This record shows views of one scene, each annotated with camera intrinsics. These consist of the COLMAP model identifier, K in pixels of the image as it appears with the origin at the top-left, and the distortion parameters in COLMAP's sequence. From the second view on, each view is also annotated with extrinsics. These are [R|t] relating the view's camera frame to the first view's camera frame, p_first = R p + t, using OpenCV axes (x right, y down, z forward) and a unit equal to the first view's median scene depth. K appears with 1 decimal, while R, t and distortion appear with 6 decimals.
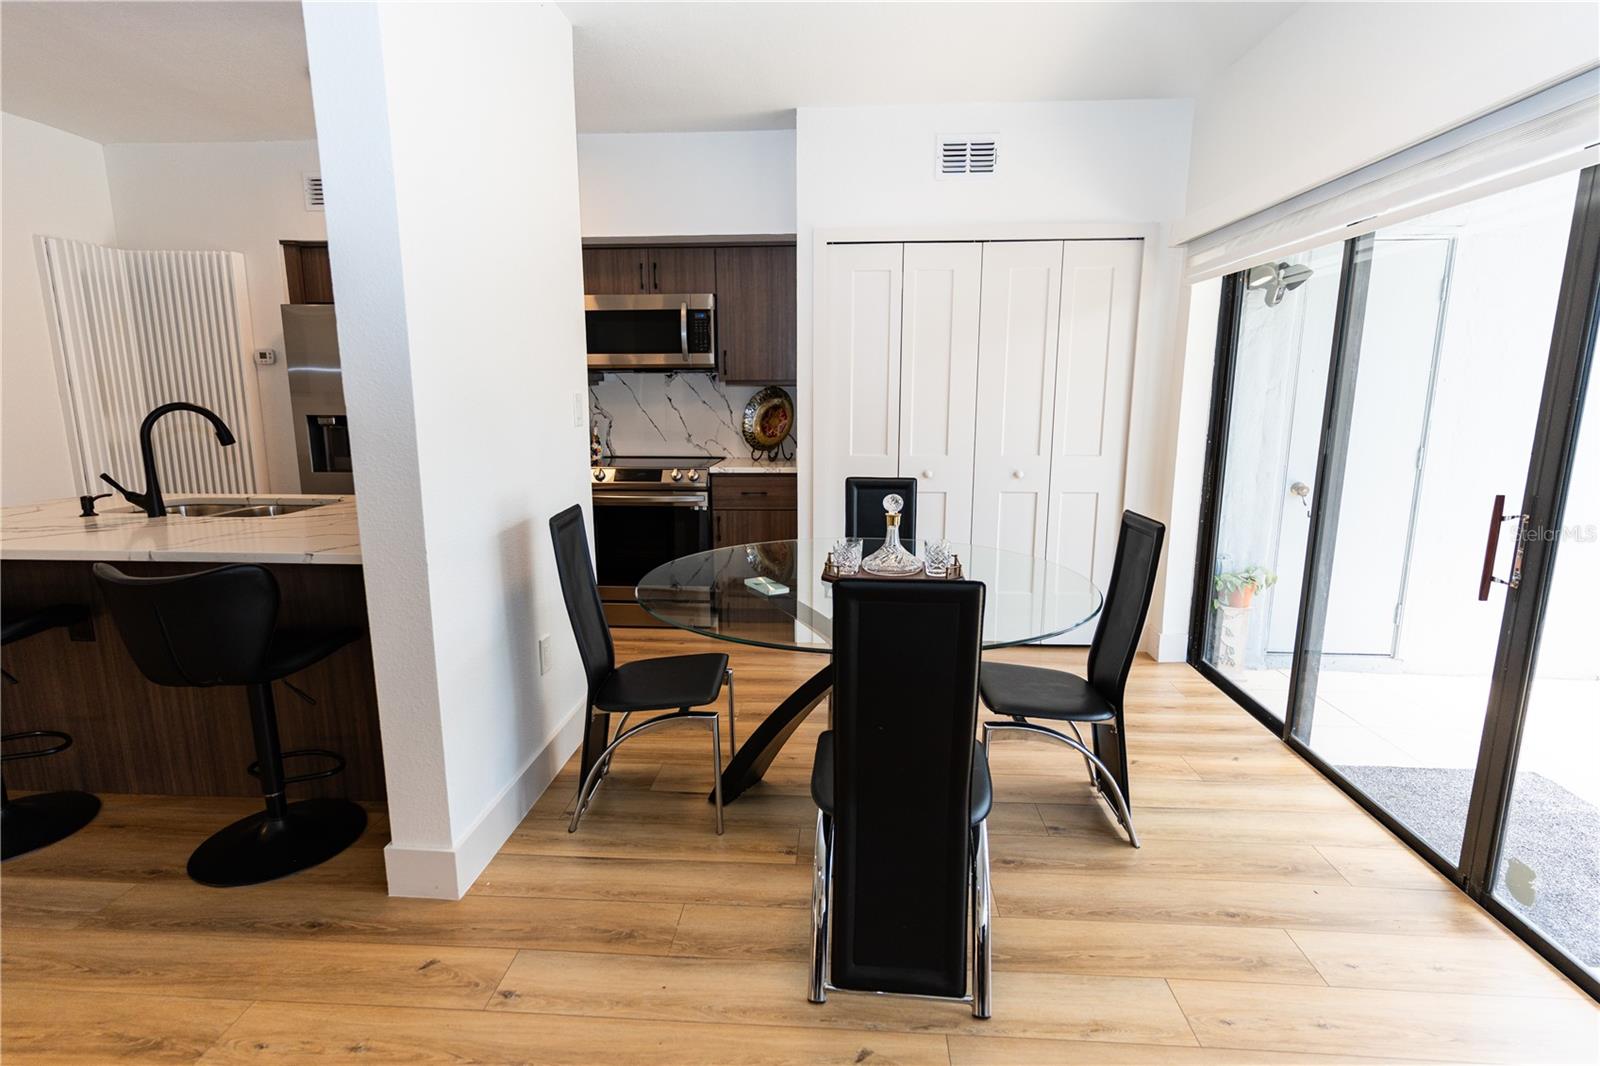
lens RADIAL K [[769.9, 0, 794.5], [0, 769.9, 531.1], [0, 0, 1]] dist [-0.001109, 0.000320]
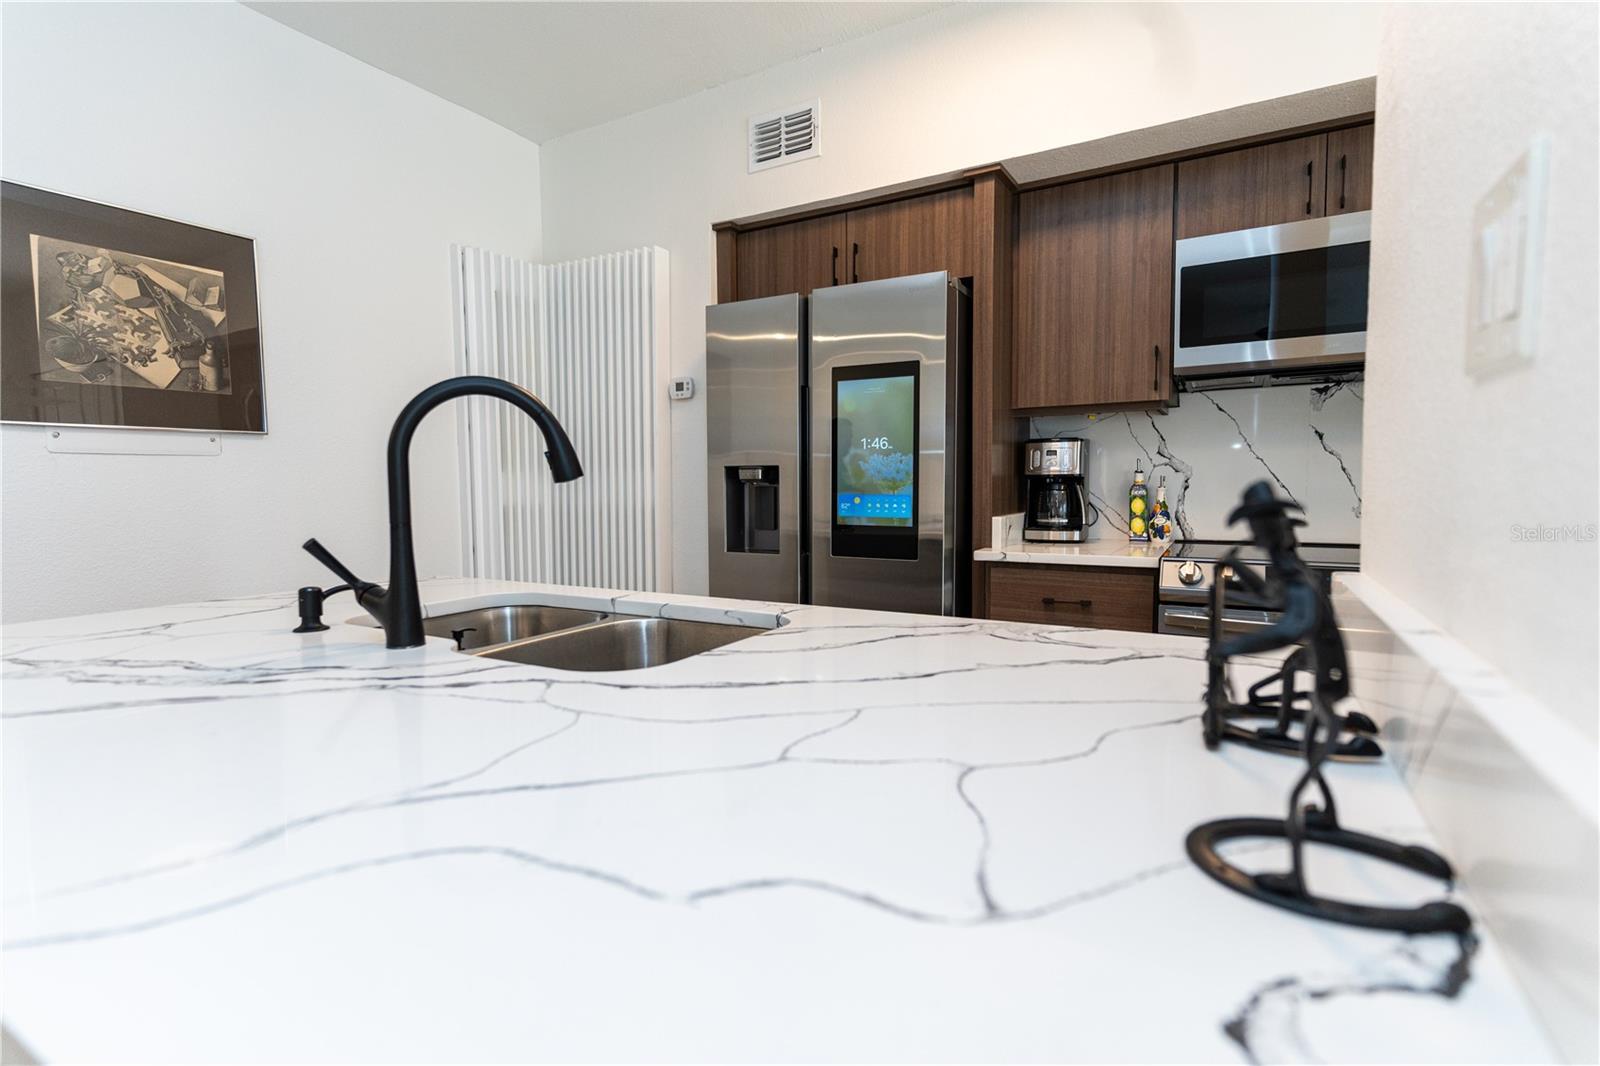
lens RADIAL K [[769.9, 0, 794.5], [0, 769.9, 531.1], [0, 0, 1]] dist [-0.001109, 0.000320]
pose [[0.893943, 0.019742, -0.447746, -0.299177], [-0.071079, 0.992630, -0.098145, -0.035942], [0.442509, 0.119562, 0.888758, 0.469615]]
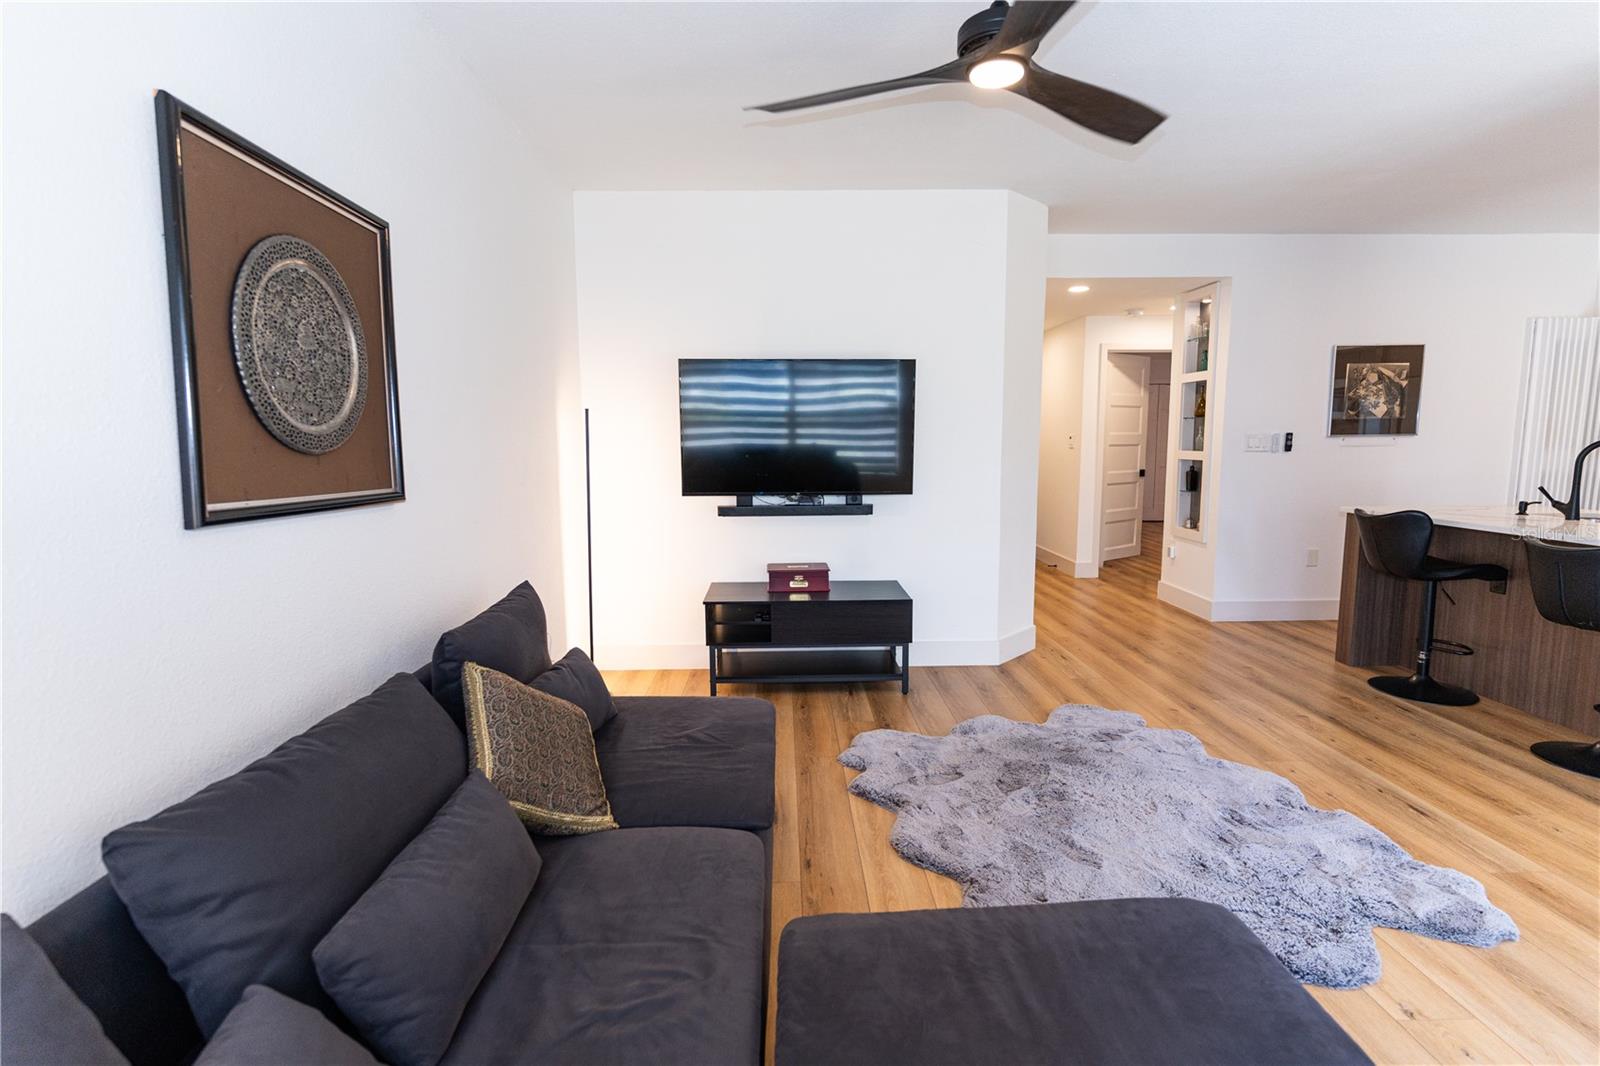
lens RADIAL K [[769.9, 0, 794.5], [0, 769.9, 531.1], [0, 0, 1]] dist [-0.001109, 0.000320]
pose [[0.087169, 0.122393, -0.988646, 0.282314], [-0.172480, 0.979290, 0.106027, 0.062838], [0.981148, 0.161279, 0.106474, -0.346794]]
